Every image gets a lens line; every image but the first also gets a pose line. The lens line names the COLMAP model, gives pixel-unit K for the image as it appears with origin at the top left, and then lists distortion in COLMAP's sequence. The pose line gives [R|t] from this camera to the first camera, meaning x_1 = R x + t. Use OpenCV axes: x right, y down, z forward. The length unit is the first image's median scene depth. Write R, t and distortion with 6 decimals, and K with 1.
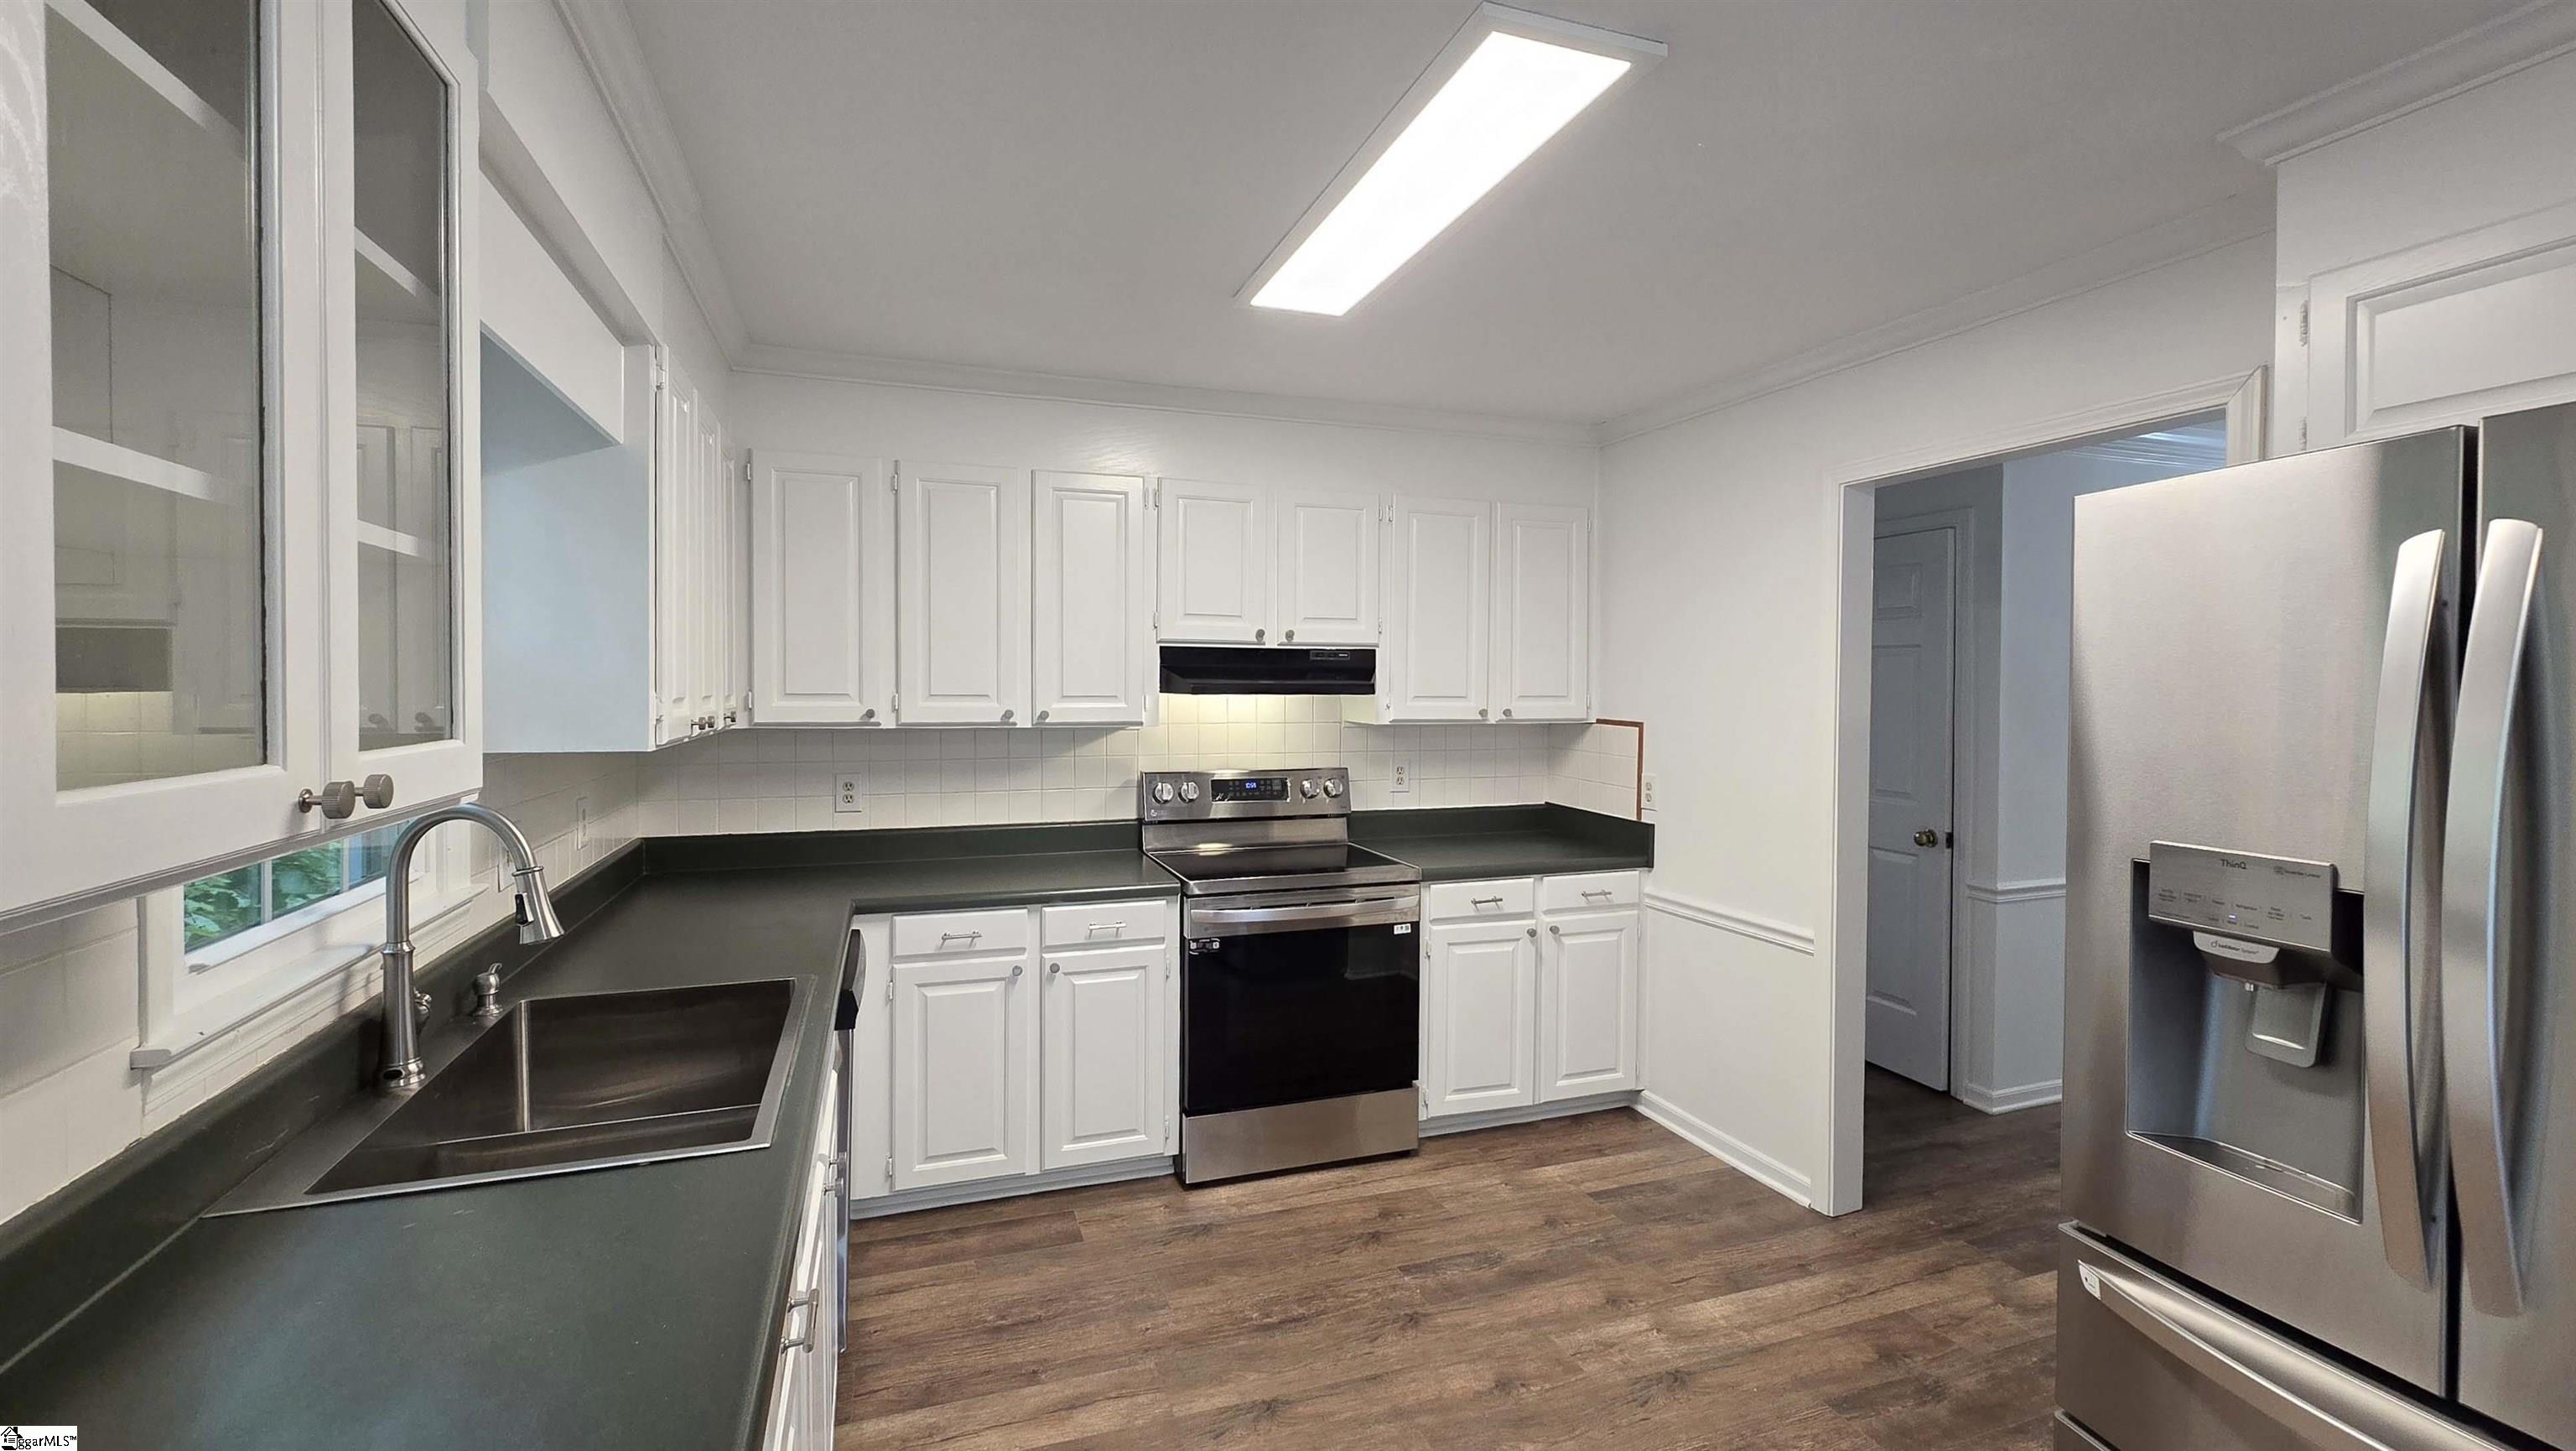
lens RADIAL K [[1084.5, 0, 1261.5], [0, 1084.5, 698.3], [0, 0, 1]] dist [0.000228, -0.000142]
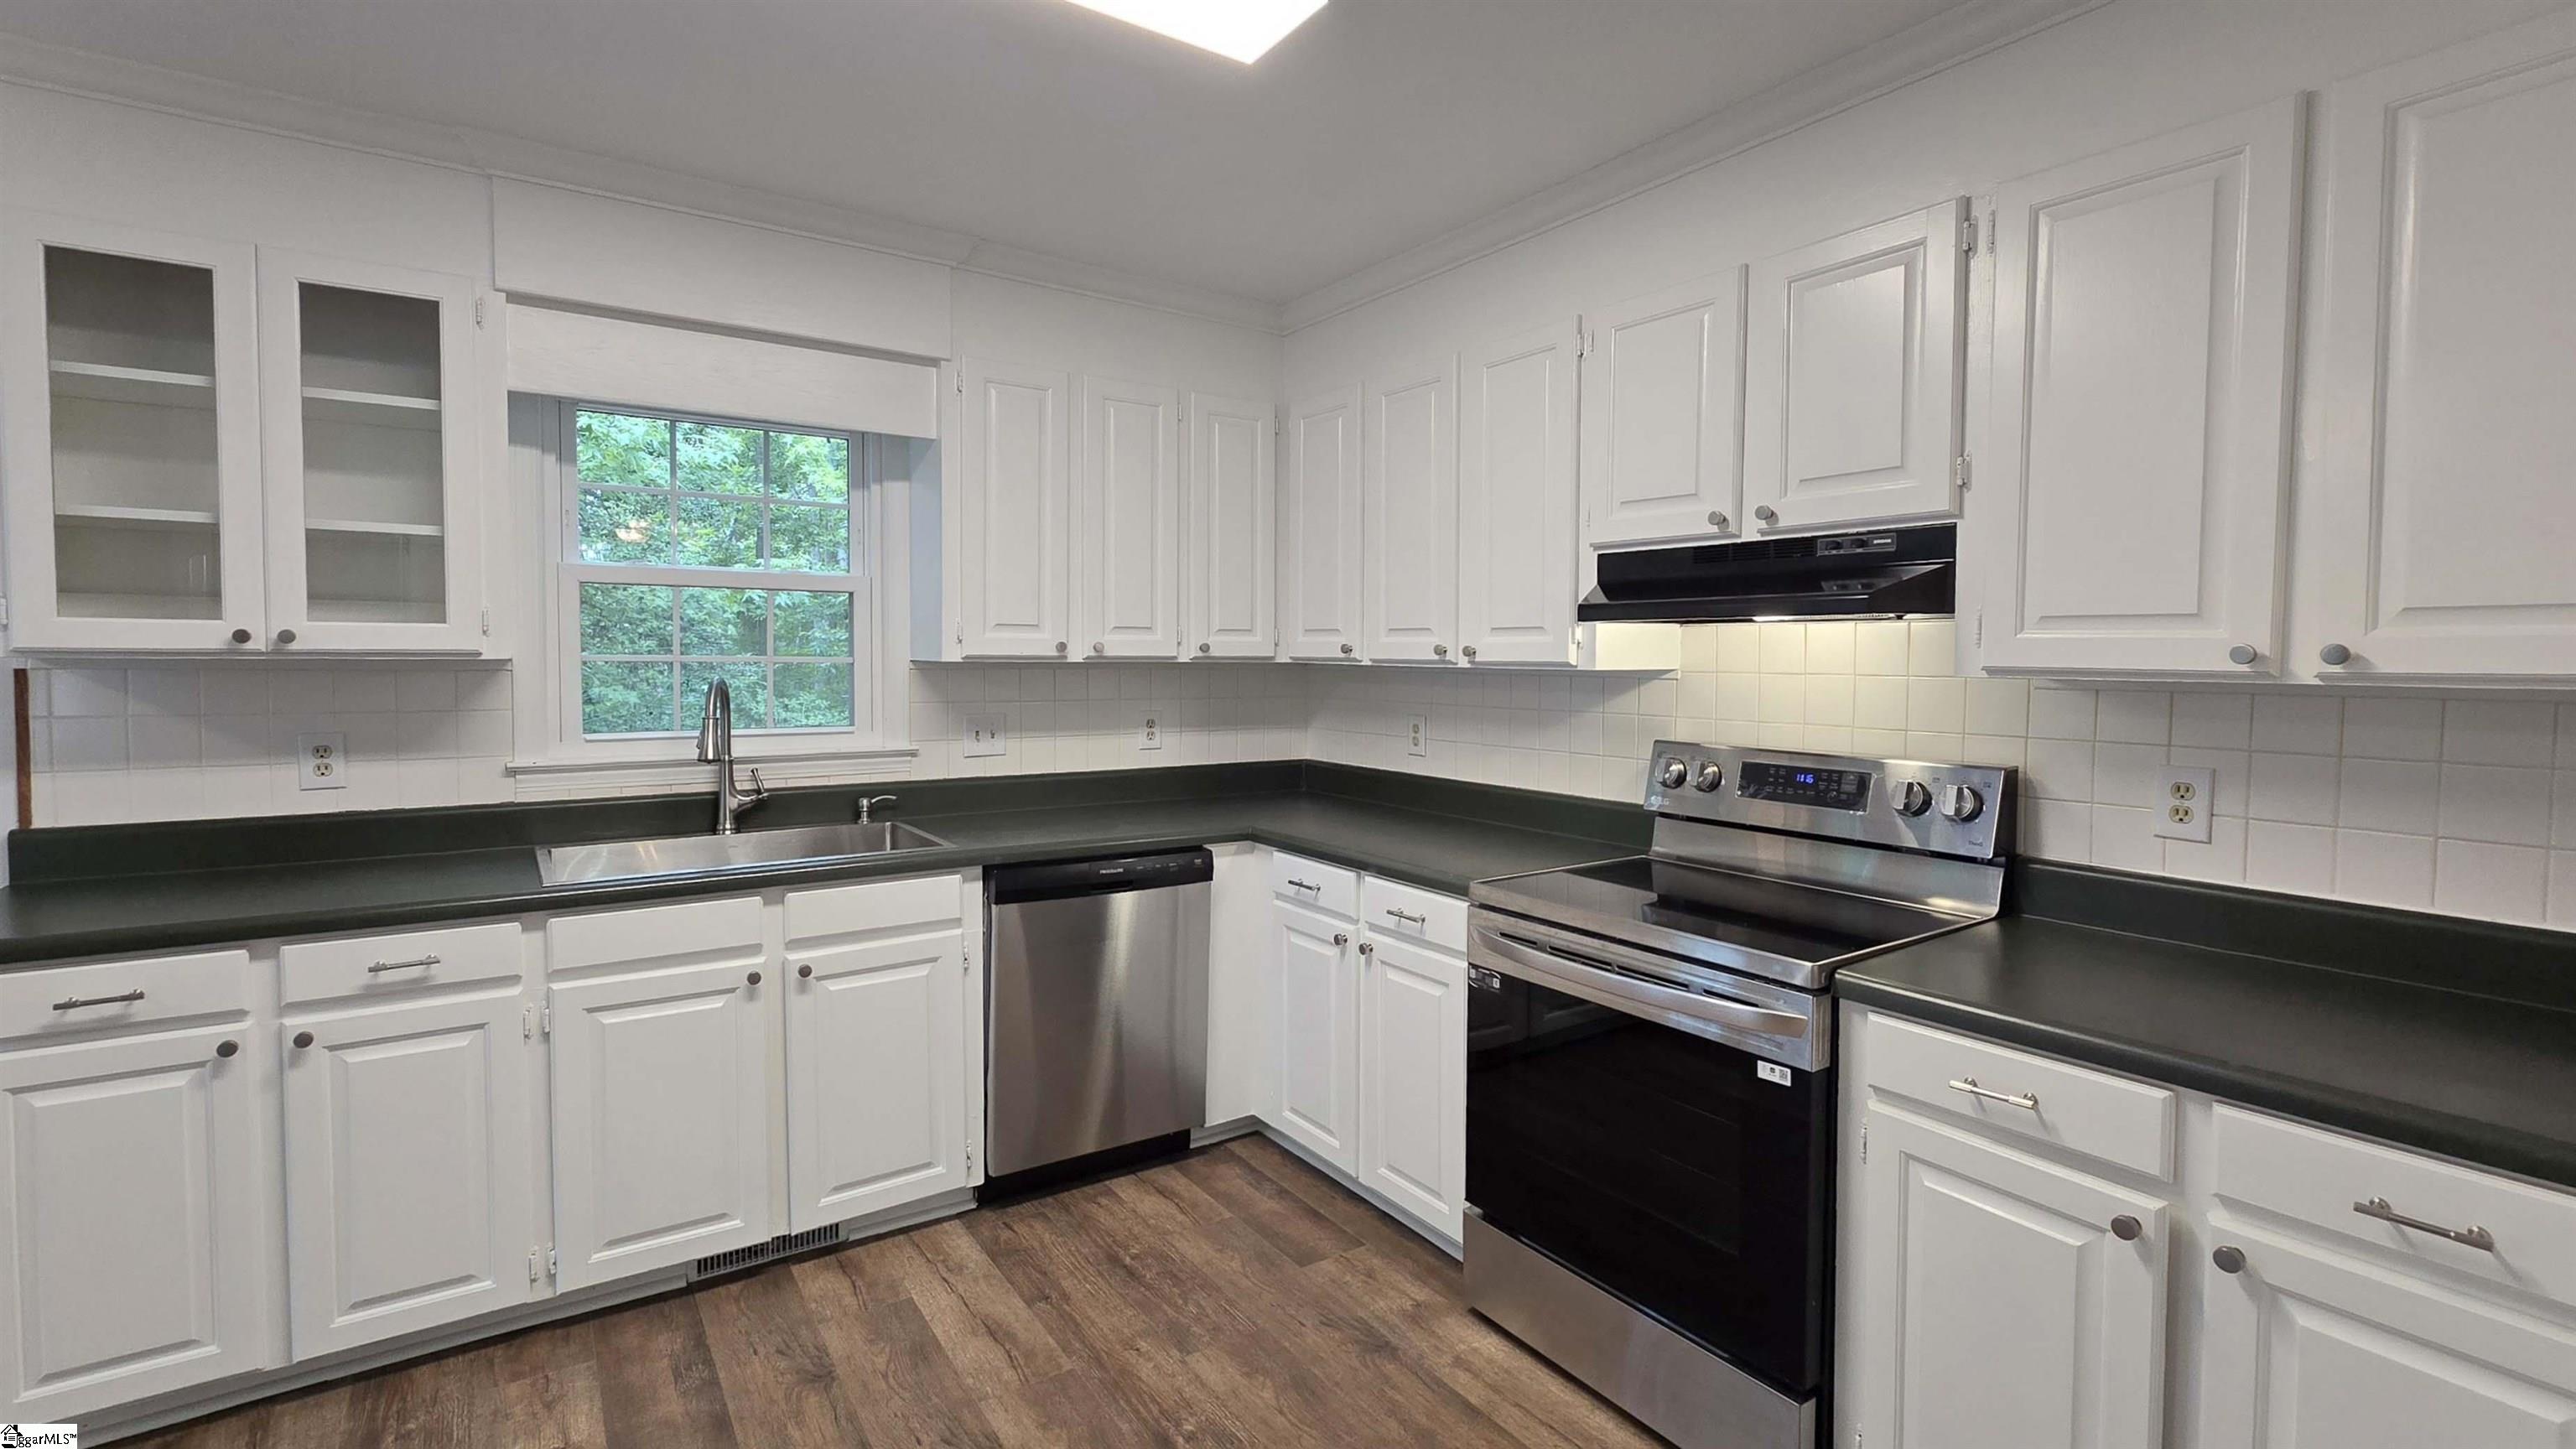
lens RADIAL K [[1126.3, 0, 1288.1], [0, 1126.3, 692.1], [0, 0, 1]] dist [-0.000746, -0.000383]
pose [[0.273835, 0.030482, -0.961294, 0.537471], [-0.019770, 0.999465, 0.026060, 0.024675], [0.961573, 0.011869, 0.274291, 0.604083]]
